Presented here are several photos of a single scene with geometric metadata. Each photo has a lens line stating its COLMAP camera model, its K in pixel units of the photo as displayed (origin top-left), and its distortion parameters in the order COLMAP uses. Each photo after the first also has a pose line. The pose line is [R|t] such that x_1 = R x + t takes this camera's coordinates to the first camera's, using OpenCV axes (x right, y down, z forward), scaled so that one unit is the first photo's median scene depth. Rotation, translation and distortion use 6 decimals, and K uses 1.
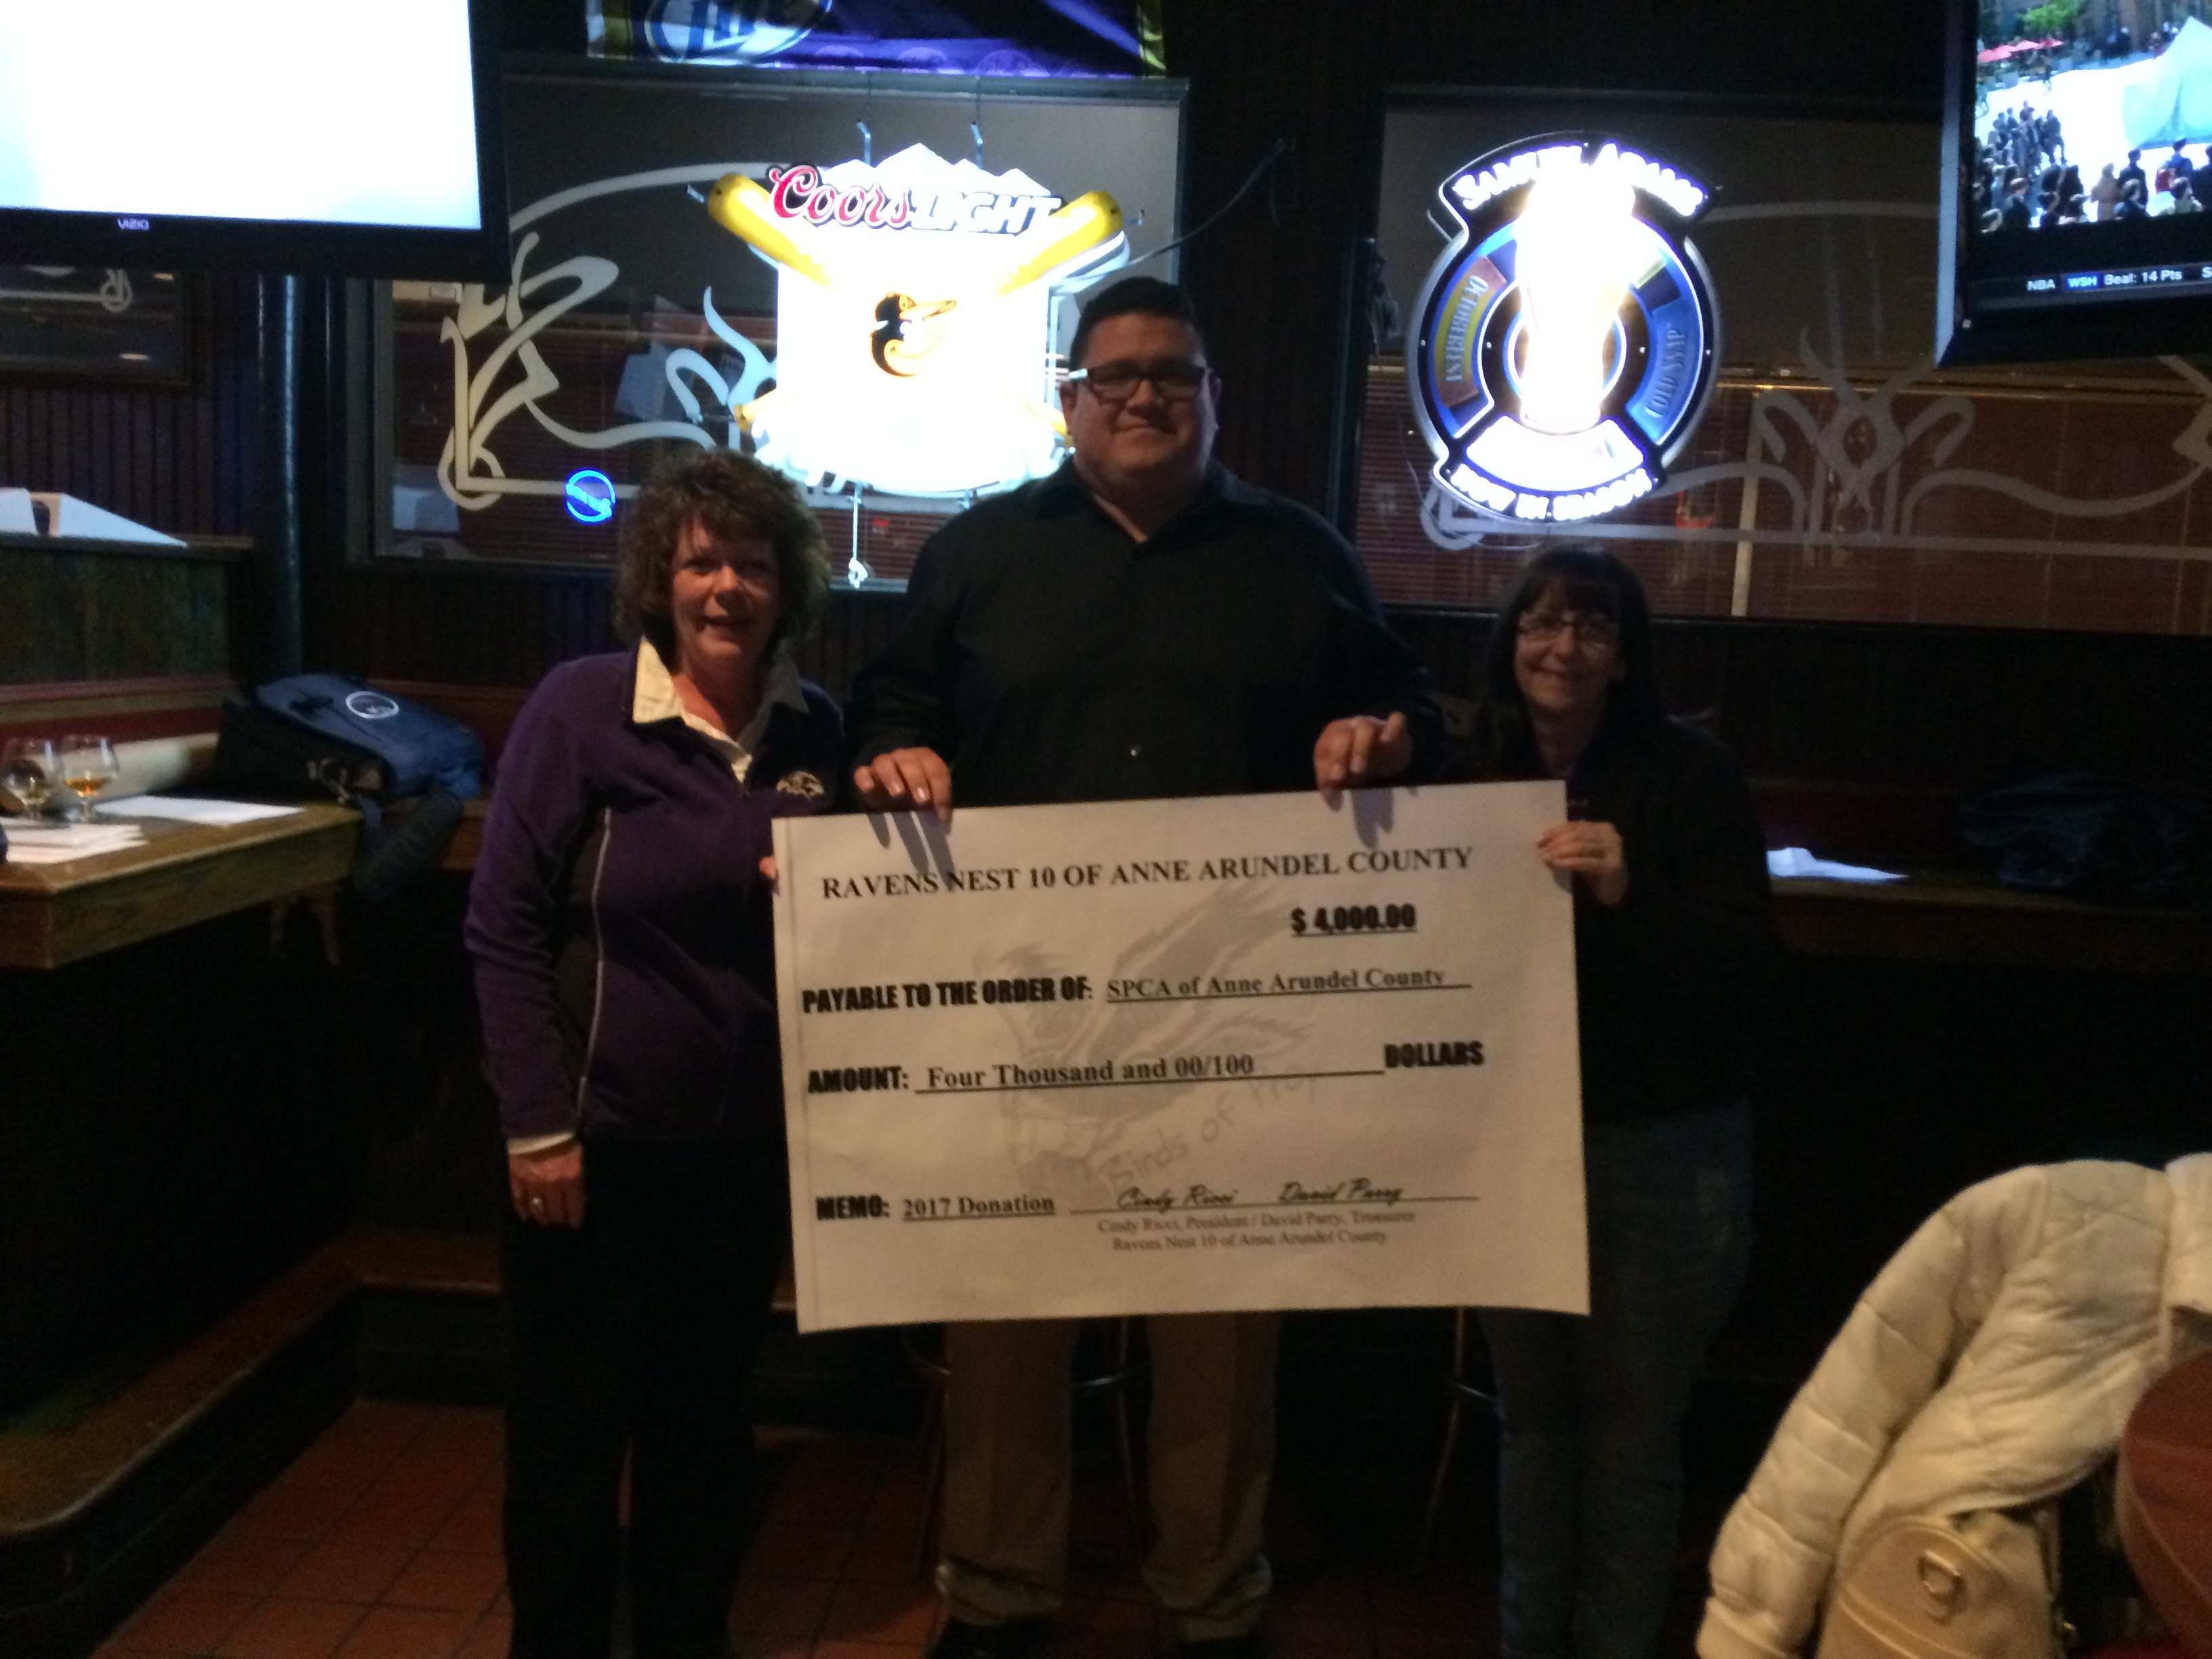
lens RADIAL K [[2059.6, 0, 1106.0], [0, 2059.6, 829.5], [0, 0, 1]] dist [0.142334, -0.234545]
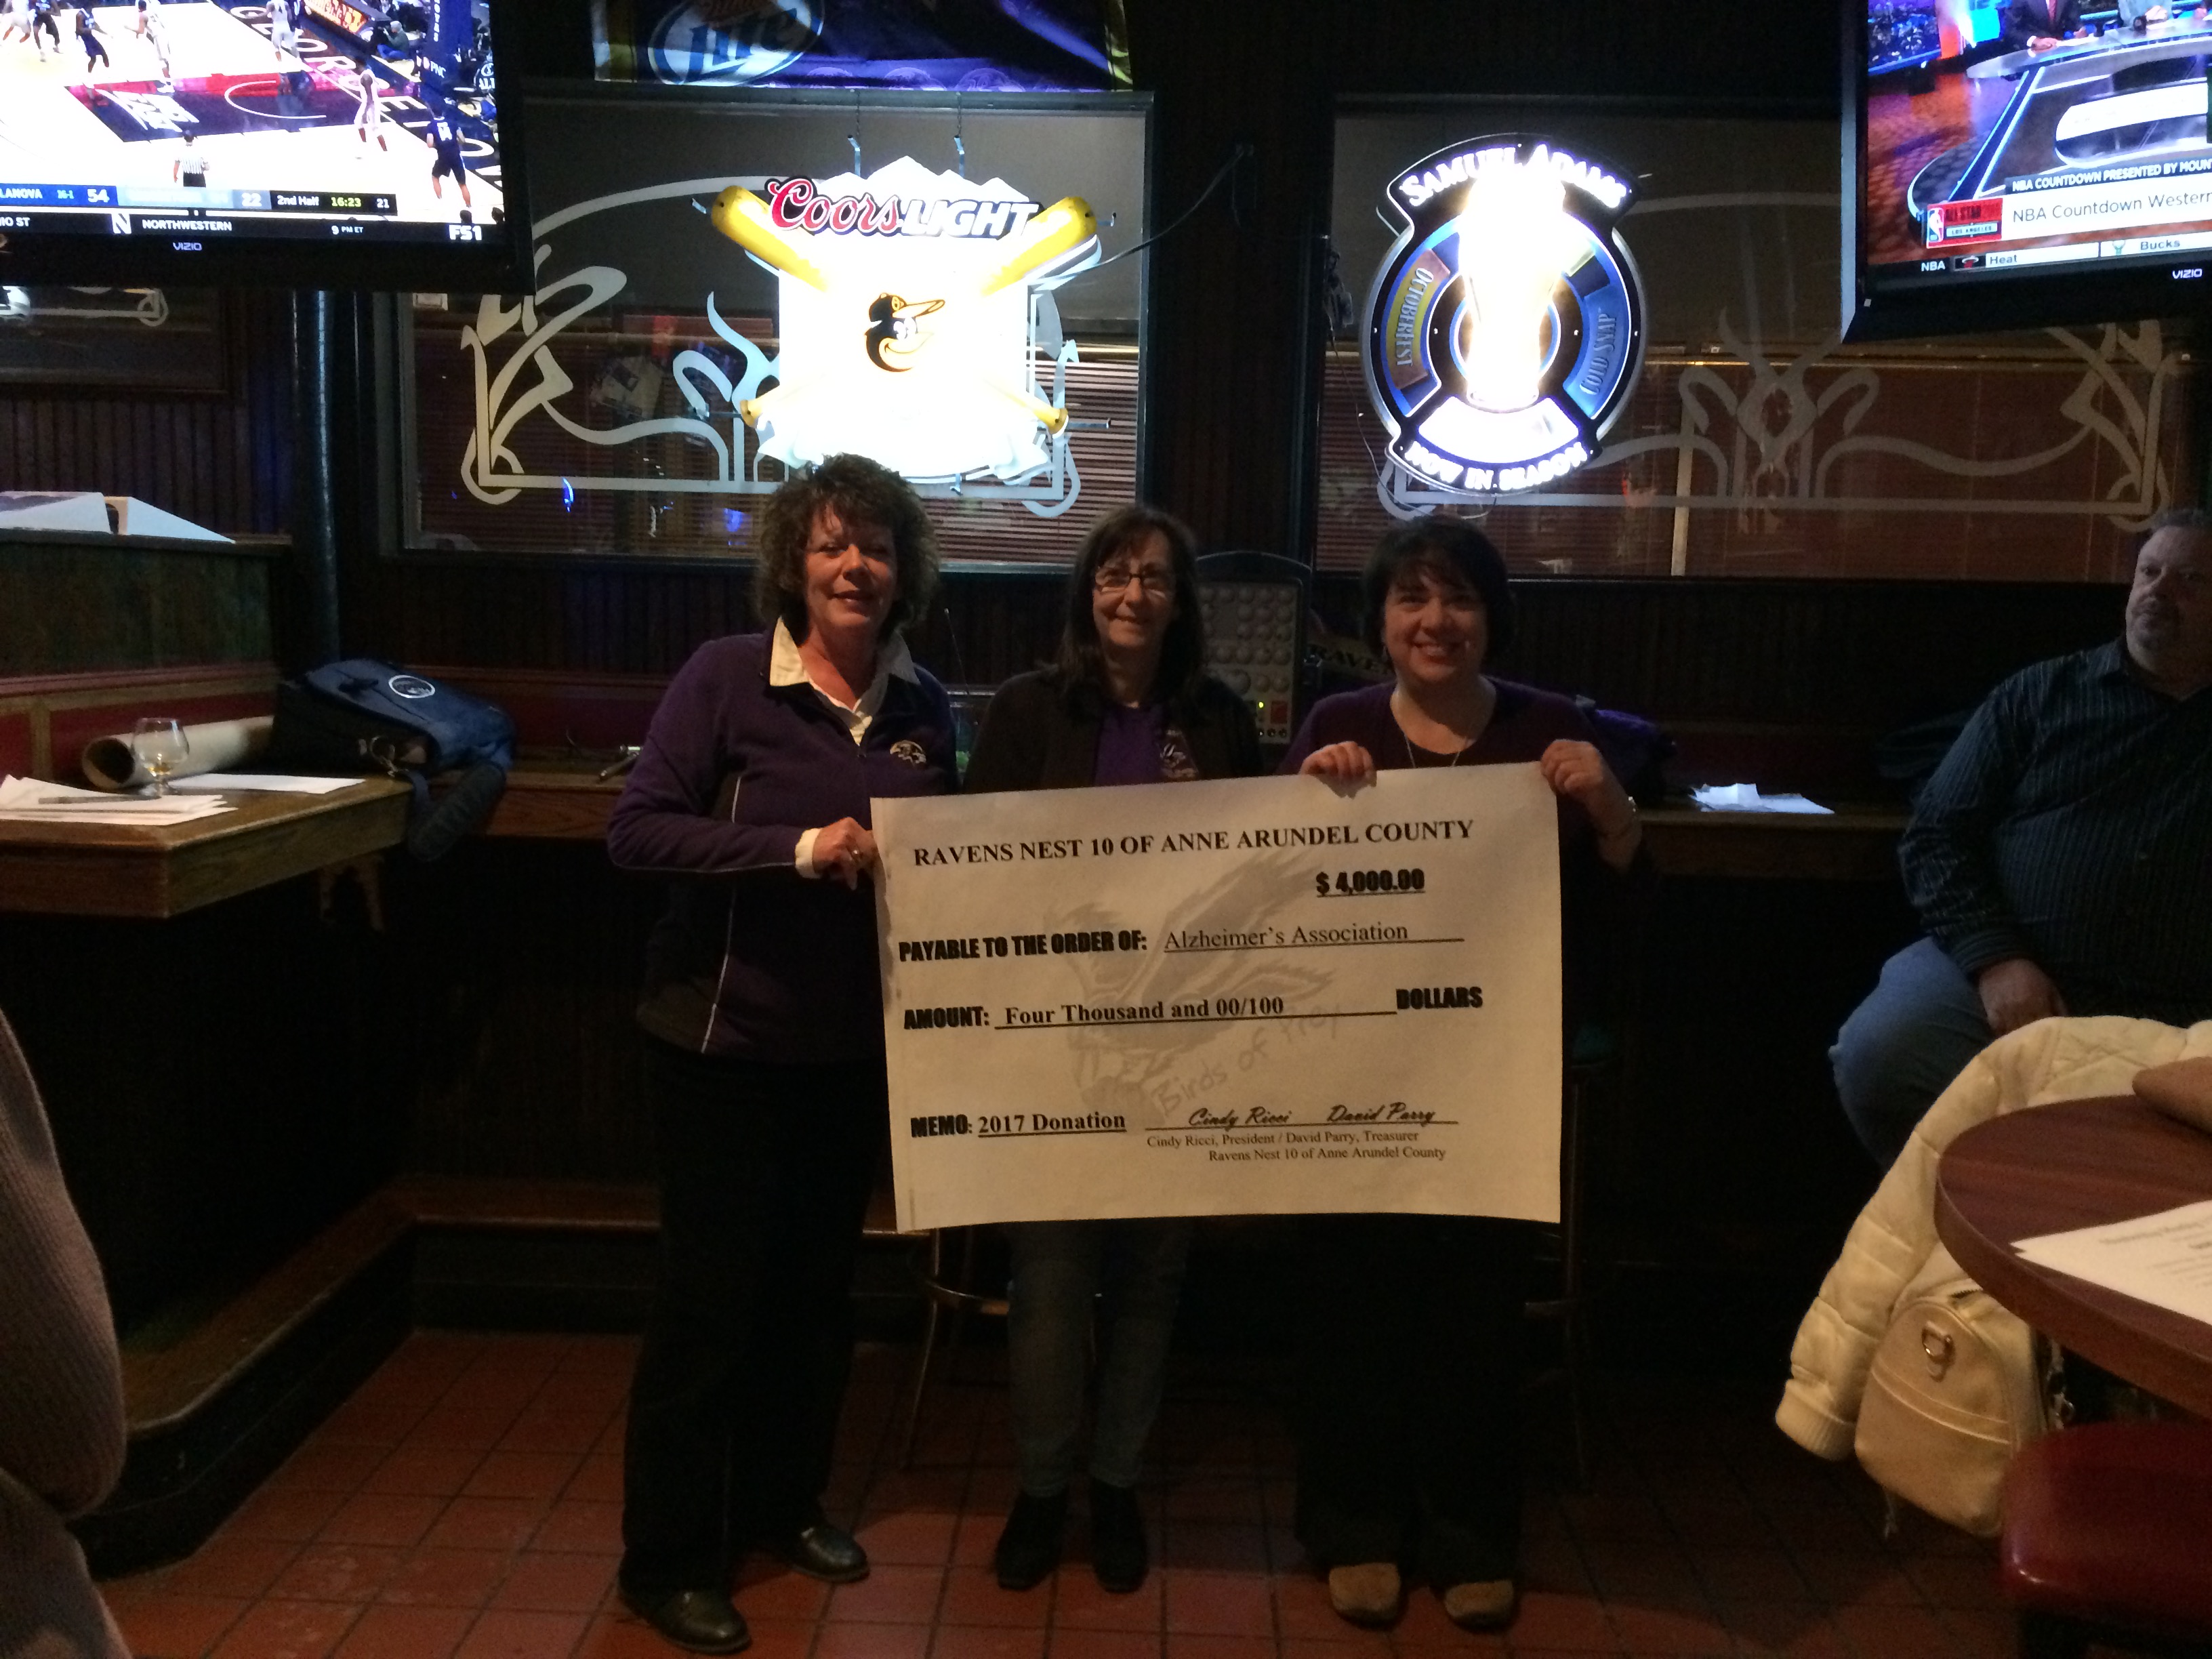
lens RADIAL K [[2144.9, 0, 1106.0], [0, 2144.9, 829.5], [0, 0, 1]] dist [0.160058, -0.292106]
pose [[0.999475, -0.025840, 0.019538, -0.017064], [0.025881, 0.999663, -0.001810, 0.025151], [-0.019485, 0.002314, 0.999807, -0.127971]]
